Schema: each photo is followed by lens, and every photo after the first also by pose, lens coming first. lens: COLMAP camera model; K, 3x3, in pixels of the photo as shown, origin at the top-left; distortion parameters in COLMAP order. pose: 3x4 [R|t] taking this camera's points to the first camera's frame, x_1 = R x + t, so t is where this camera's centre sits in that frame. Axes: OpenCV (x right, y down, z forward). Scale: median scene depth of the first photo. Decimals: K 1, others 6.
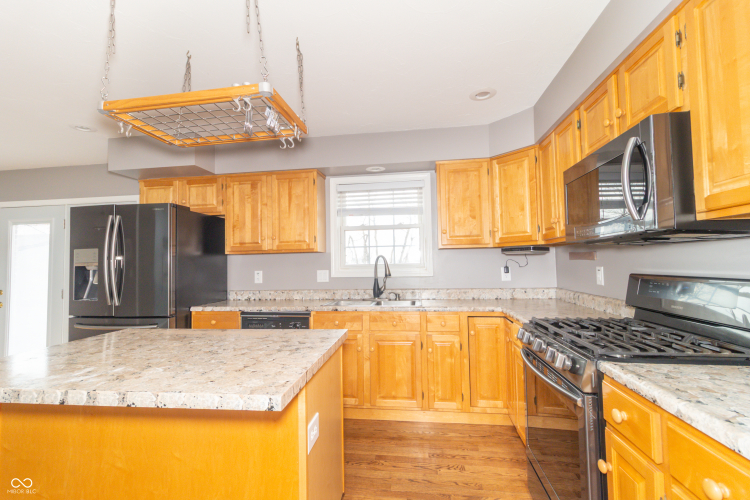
lens RADIAL K [[358.8, 0, 371.2], [0, 358.8, 247.9], [0, 0, 1]] dist [-0.000960, 0.000556]
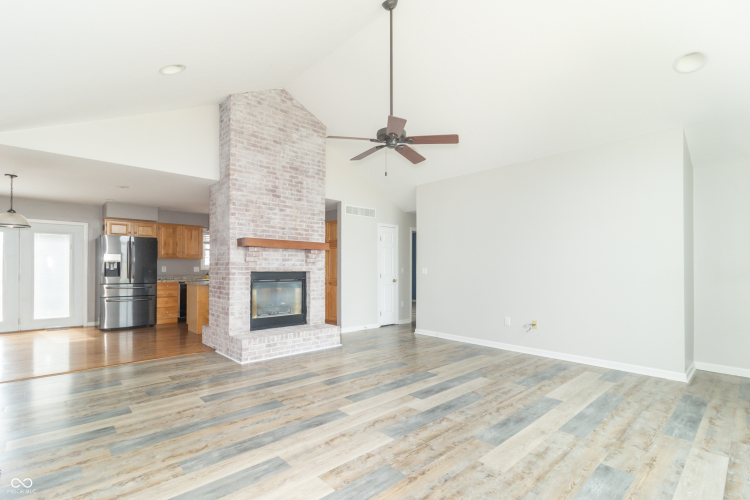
lens RADIAL K [[358.8, 0, 373.6], [0, 358.8, 262.6], [0, 0, 1]] dist [-0.000960, 0.000556]
pose [[0.617898, 0.034623, 0.785496, -1.349800], [-0.057237, 0.998360, 0.001019, -0.035443], [-0.784173, -0.045589, 0.618866, -1.461322]]
